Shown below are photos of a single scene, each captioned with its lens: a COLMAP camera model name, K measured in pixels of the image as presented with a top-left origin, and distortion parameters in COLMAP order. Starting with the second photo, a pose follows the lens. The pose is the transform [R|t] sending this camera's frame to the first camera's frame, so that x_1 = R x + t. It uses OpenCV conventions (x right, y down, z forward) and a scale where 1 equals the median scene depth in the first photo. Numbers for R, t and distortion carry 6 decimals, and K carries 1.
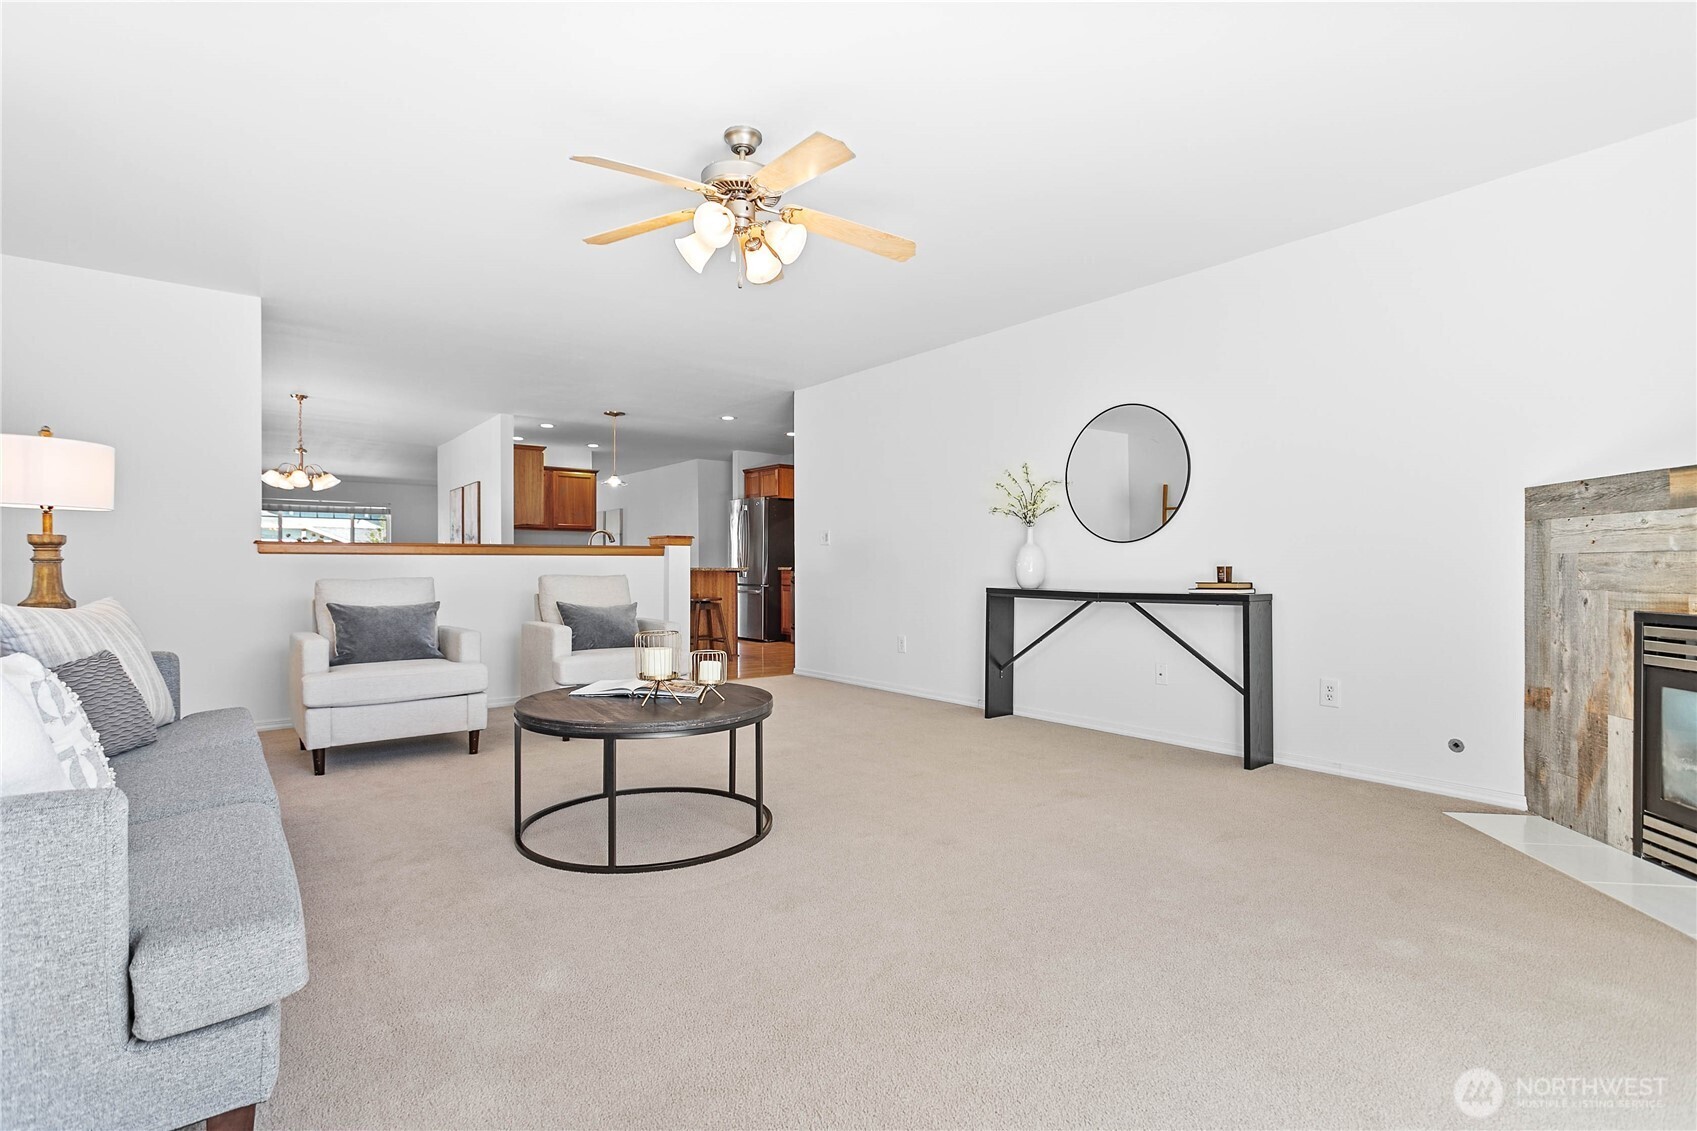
lens RADIAL K [[800.8, 0, 845.0], [0, 800.8, 568.3], [0, 0, 1]] dist [0.002260, 0.000541]
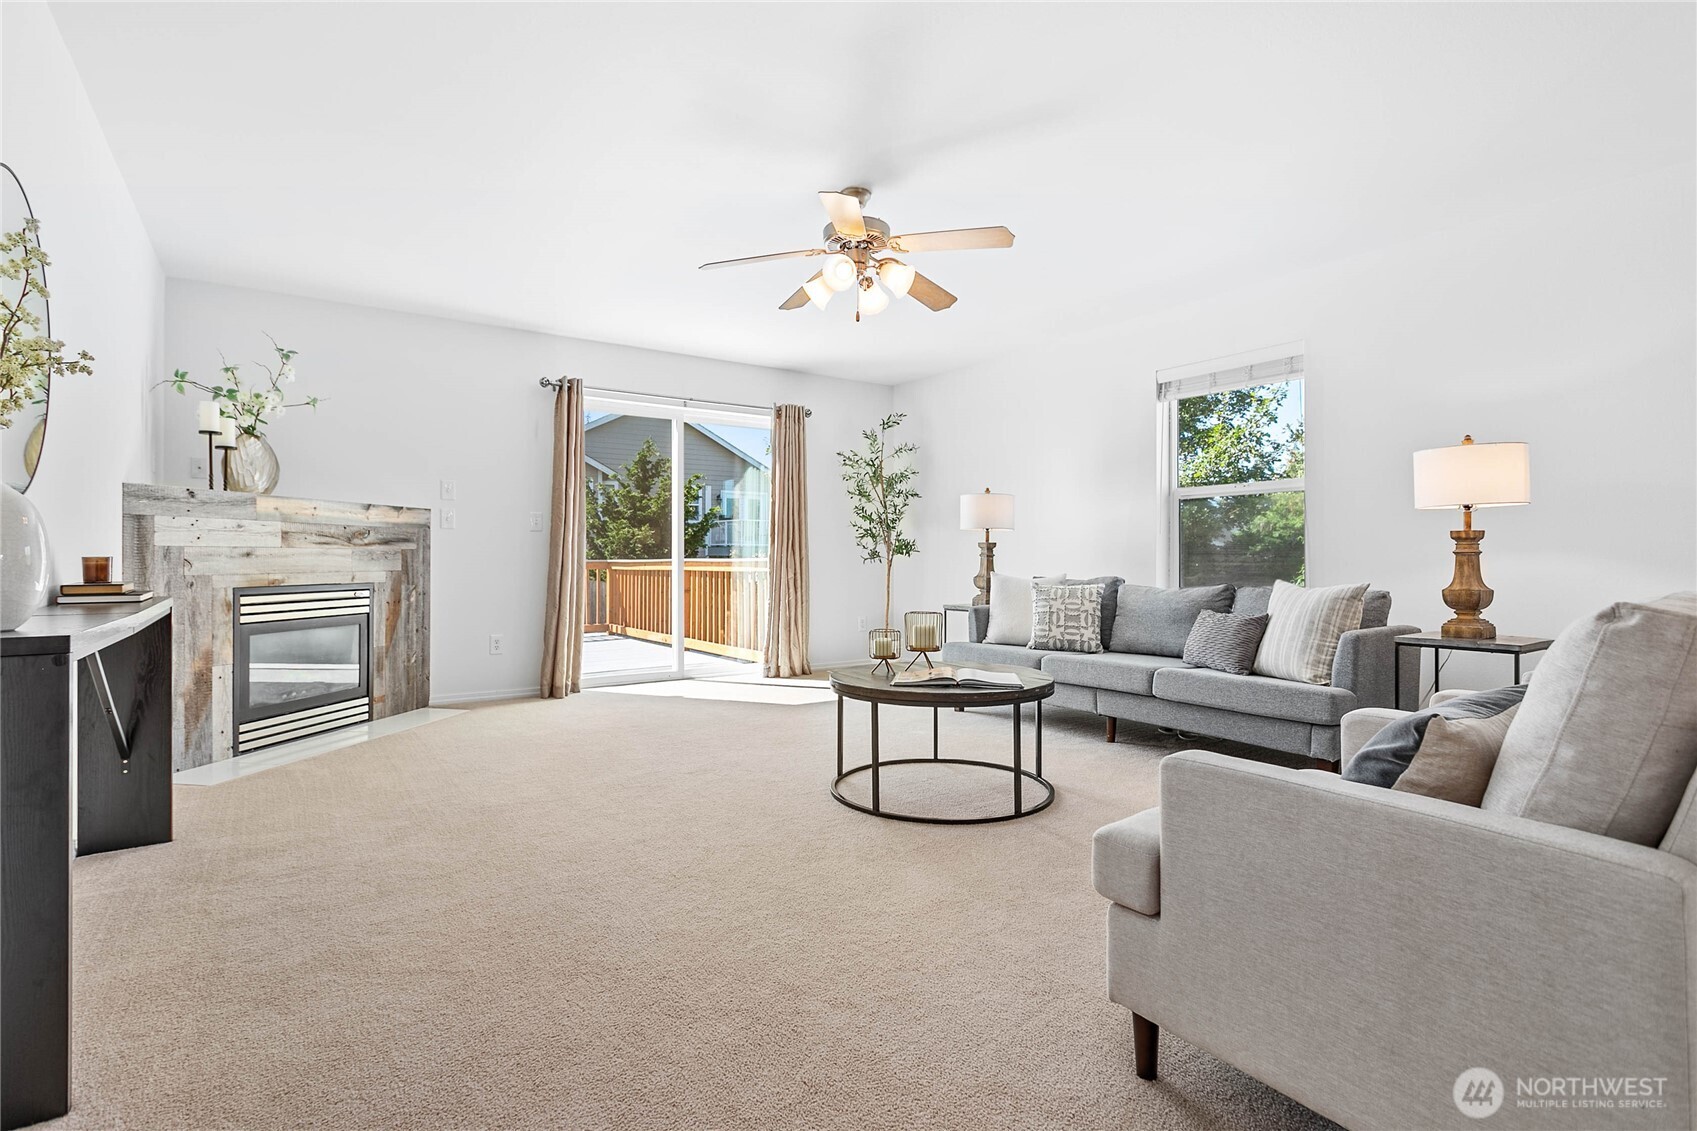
lens RADIAL K [[805.1, 0, 841.0], [0, 805.1, 548.2], [0, 0, 1]] dist [-0.001643, 0.000547]
pose [[-0.998160, -0.000375, 0.060640, -0.136113], [-0.000909, 0.999961, -0.008779, -0.004473], [-0.060634, -0.008818, -0.998121, 1.675375]]
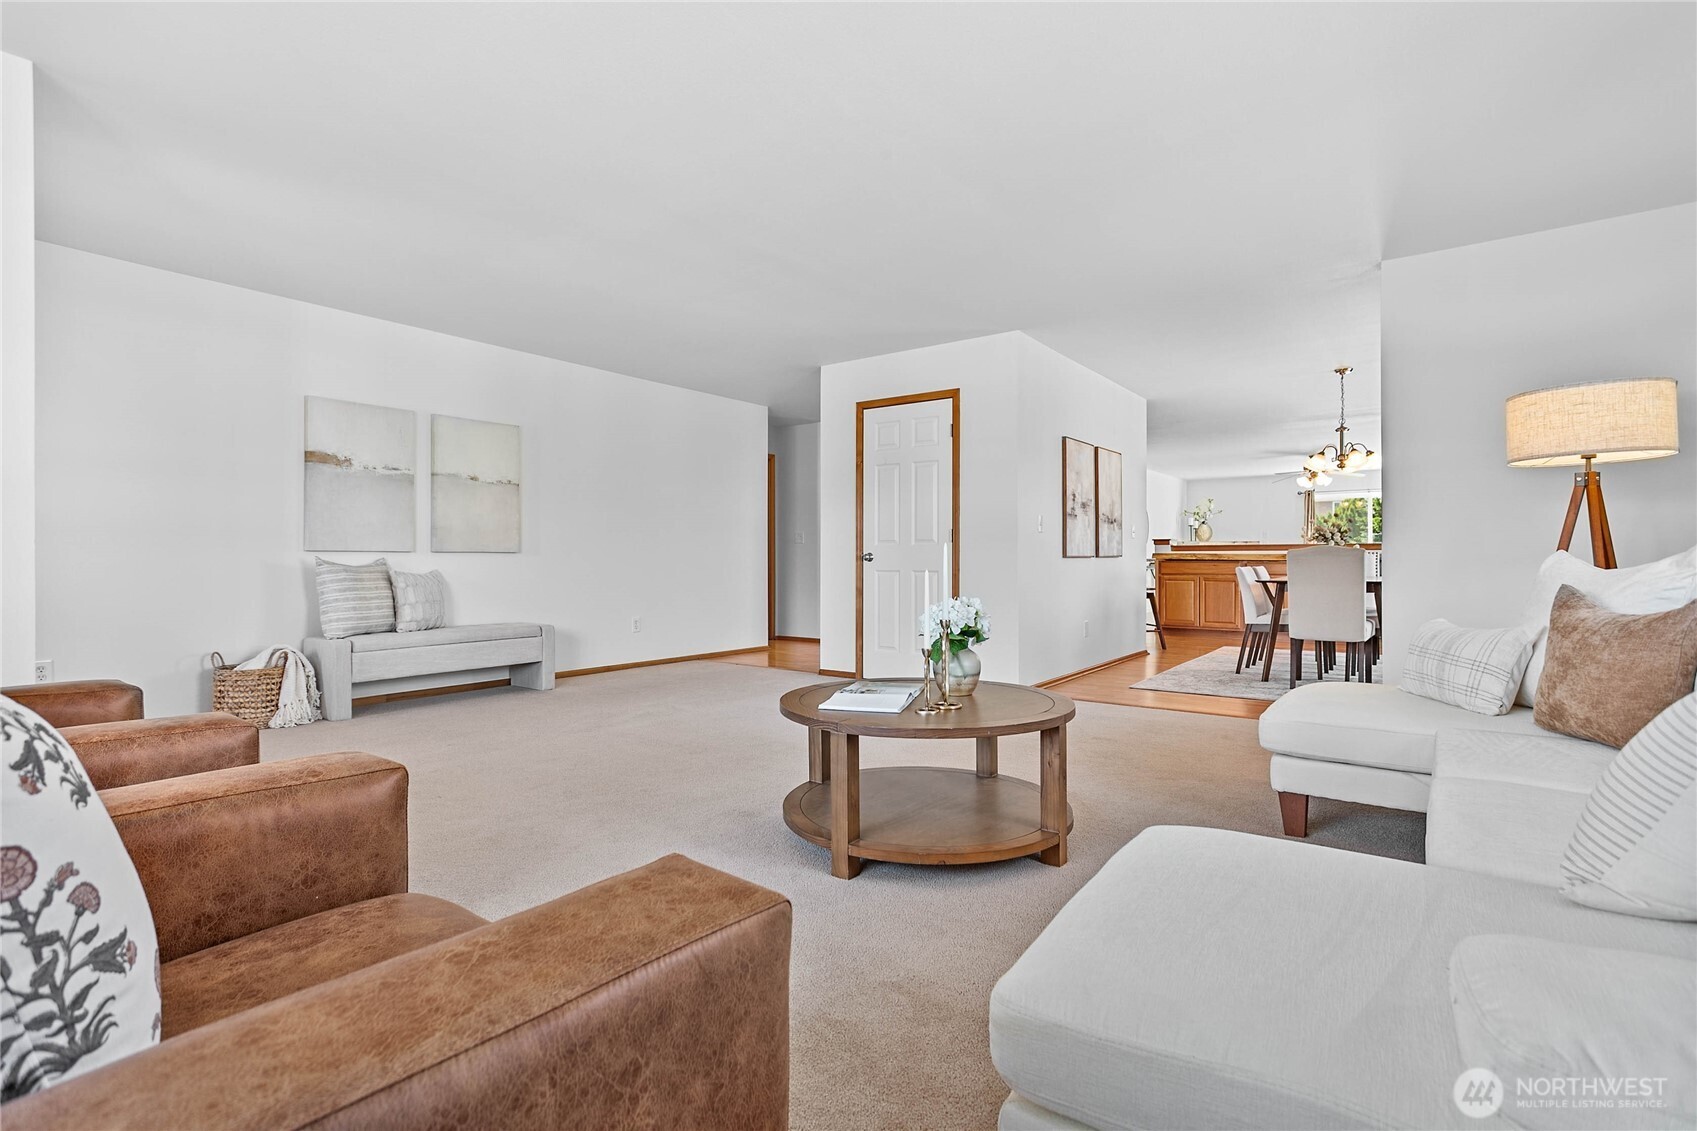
lens RADIAL K [[804.0, 0, 846.1], [0, 804.0, 559.3], [0, 0, 1]] dist [0.000254, 0.000199]
pose [[-0.269596, 0.000816, 0.962973, -2.758586], [0.005998, 0.999982, 0.000832, -0.006511], [-0.962955, 0.006000, -0.269596, 3.501224]]
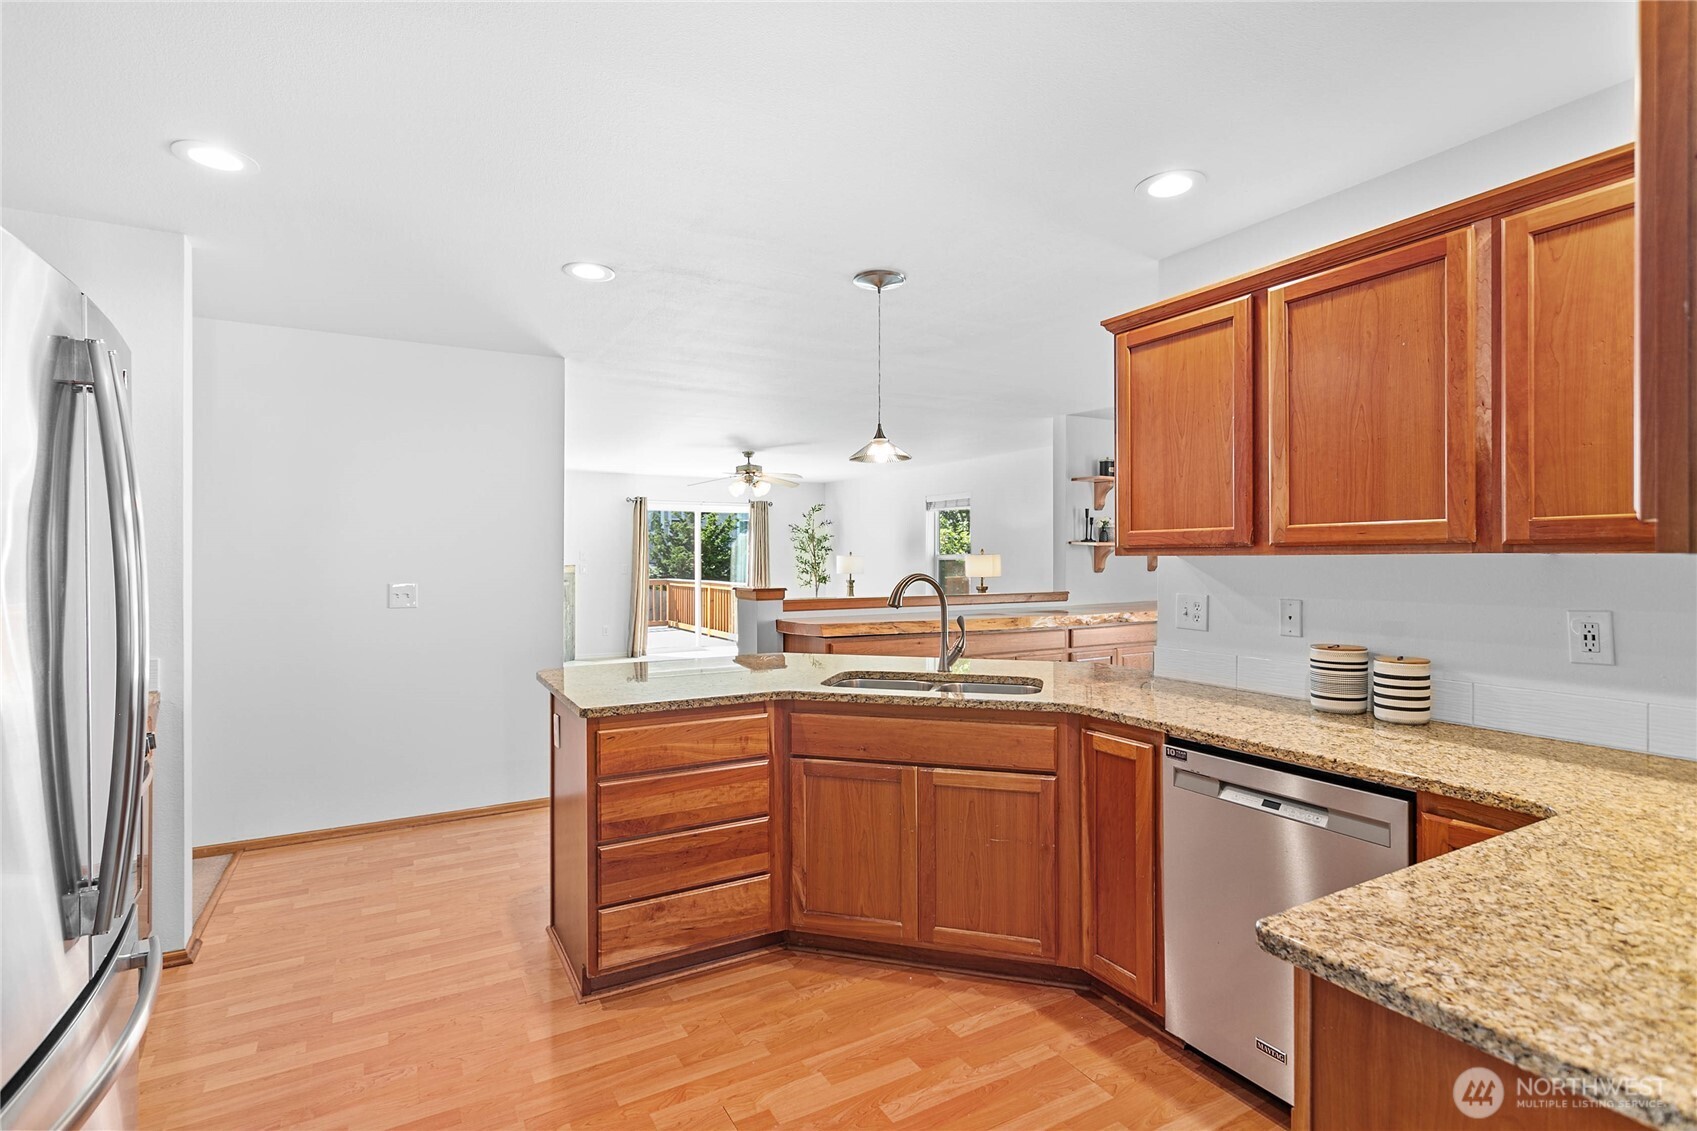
lens RADIAL K [[804.0, 0, 846.1], [0, 804.0, 559.3], [0, 0, 1]] dist [0.000254, 0.000199]
pose [[-0.989555, -0.001328, 0.144152, -0.716826], [-0.000166, 0.999967, 0.008076, -0.126386], [-0.144158, 0.007968, -0.989523, 3.032984]]
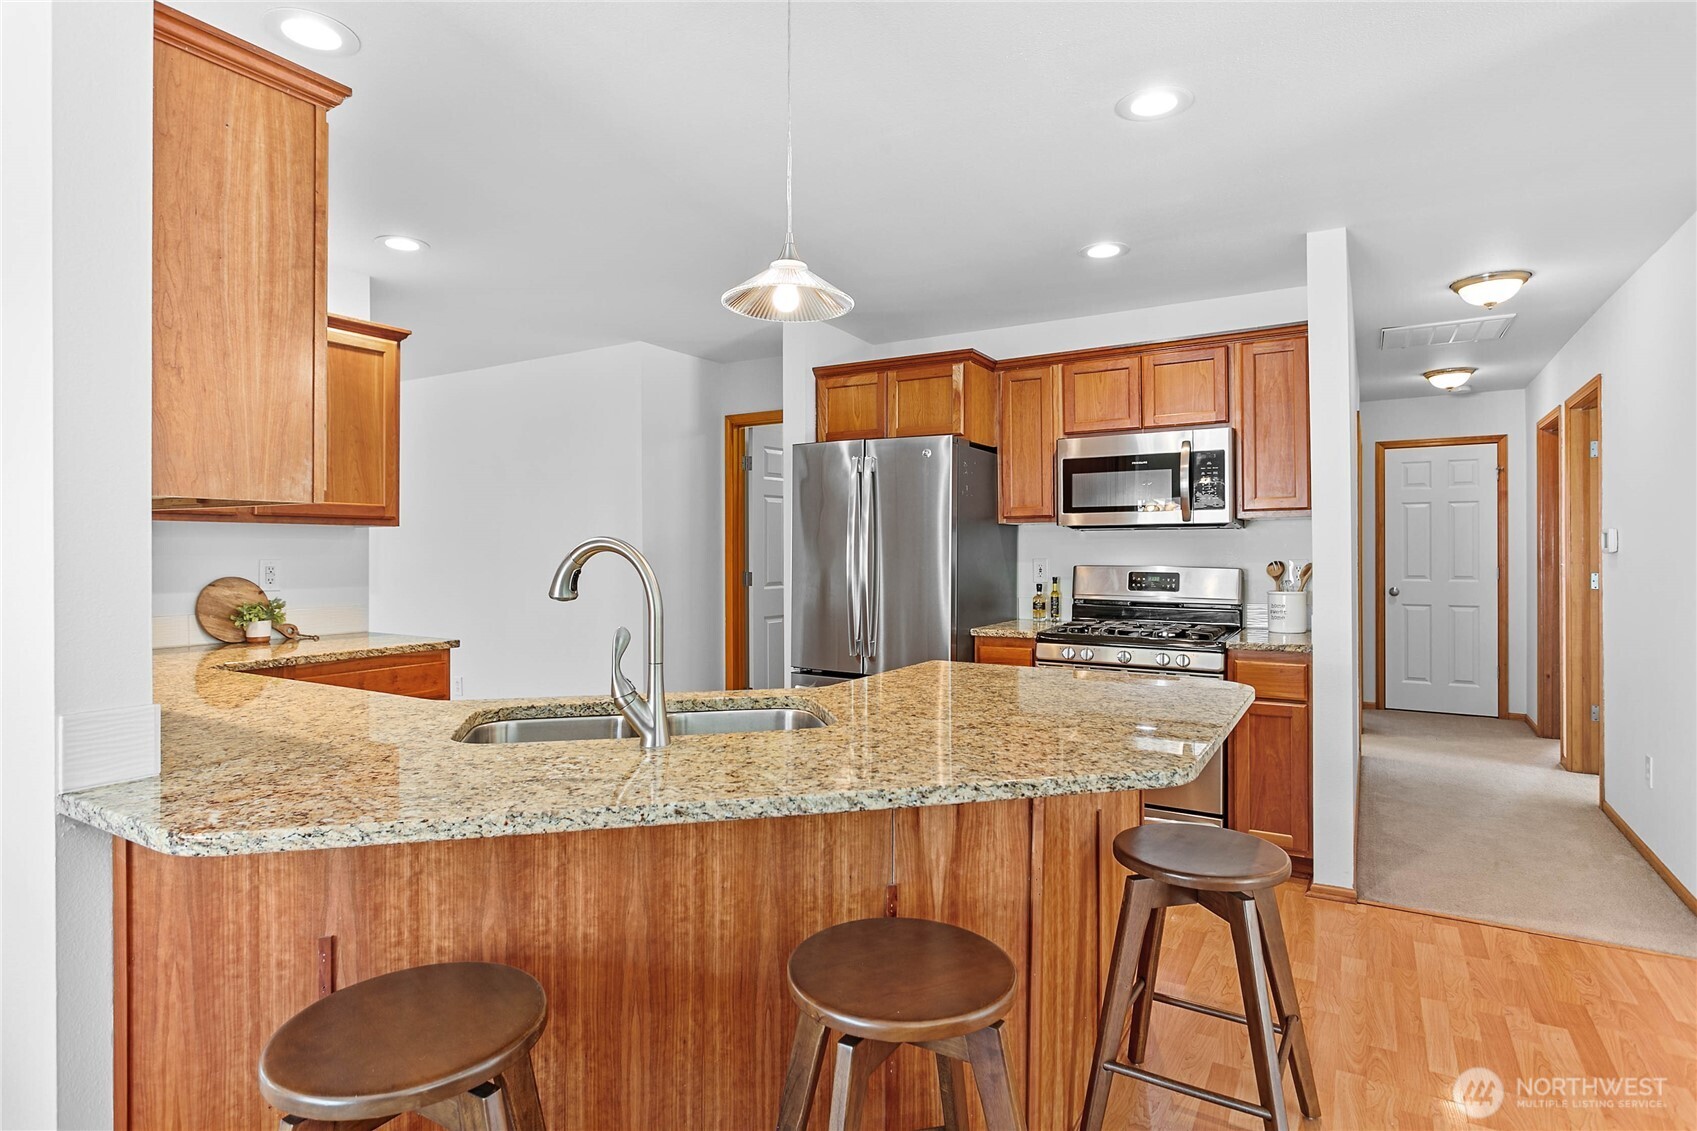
lens RADIAL K [[880.3, 0, 842.5], [0, 880.3, 544.9], [0, 0, 1]] dist [-0.005066, -0.000712]
pose [[0.933278, 0.001887, 0.359149, -0.767514], [0.001641, 0.999953, -0.009520, -0.097774], [-0.359150, 0.009475, 0.933232, 1.735720]]
